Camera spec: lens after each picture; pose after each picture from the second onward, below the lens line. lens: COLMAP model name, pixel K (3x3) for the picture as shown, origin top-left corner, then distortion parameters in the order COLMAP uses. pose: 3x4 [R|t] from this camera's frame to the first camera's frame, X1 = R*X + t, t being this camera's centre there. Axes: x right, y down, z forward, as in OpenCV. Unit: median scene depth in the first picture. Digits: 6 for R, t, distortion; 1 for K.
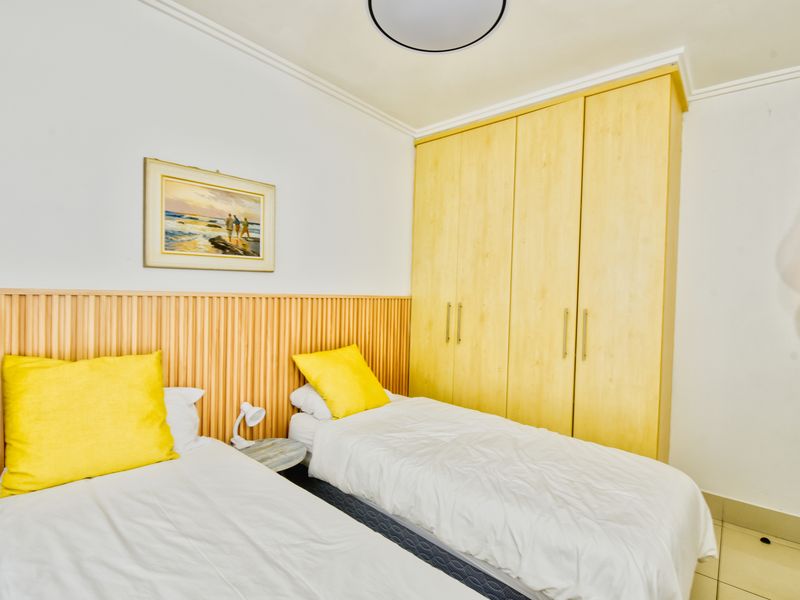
lens RADIAL K [[386.9, 0, 399.0], [0, 386.9, 299.4], [0, 0, 1]] dist [-0.011000, -0.004580]
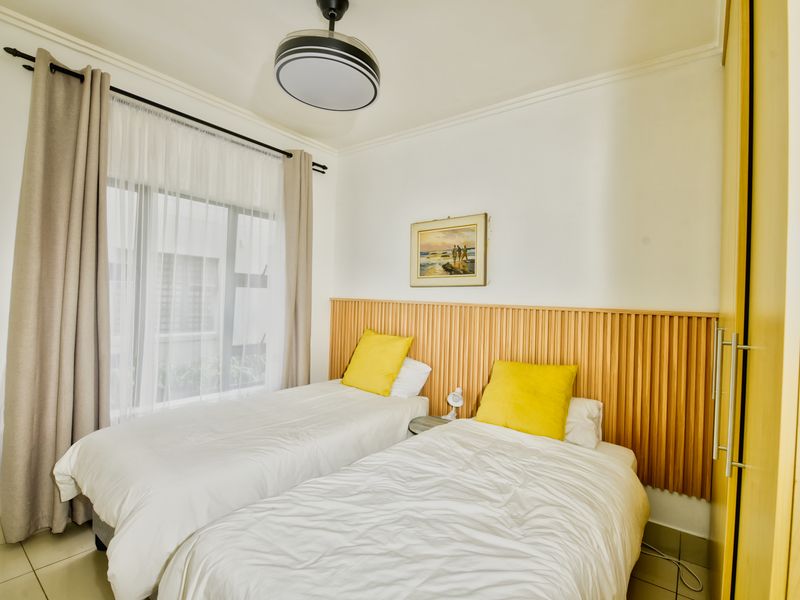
lens RADIAL K [[386.9, 0, 399.6], [0, 386.9, 298.7], [0, 0, 1]] dist [-0.011000, -0.004580]
pose [[0.048525, -0.021282, -0.998595, 0.915113], [-0.047374, 0.998599, -0.023584, 0.010262], [0.997698, 0.048452, 0.047449, 0.743231]]
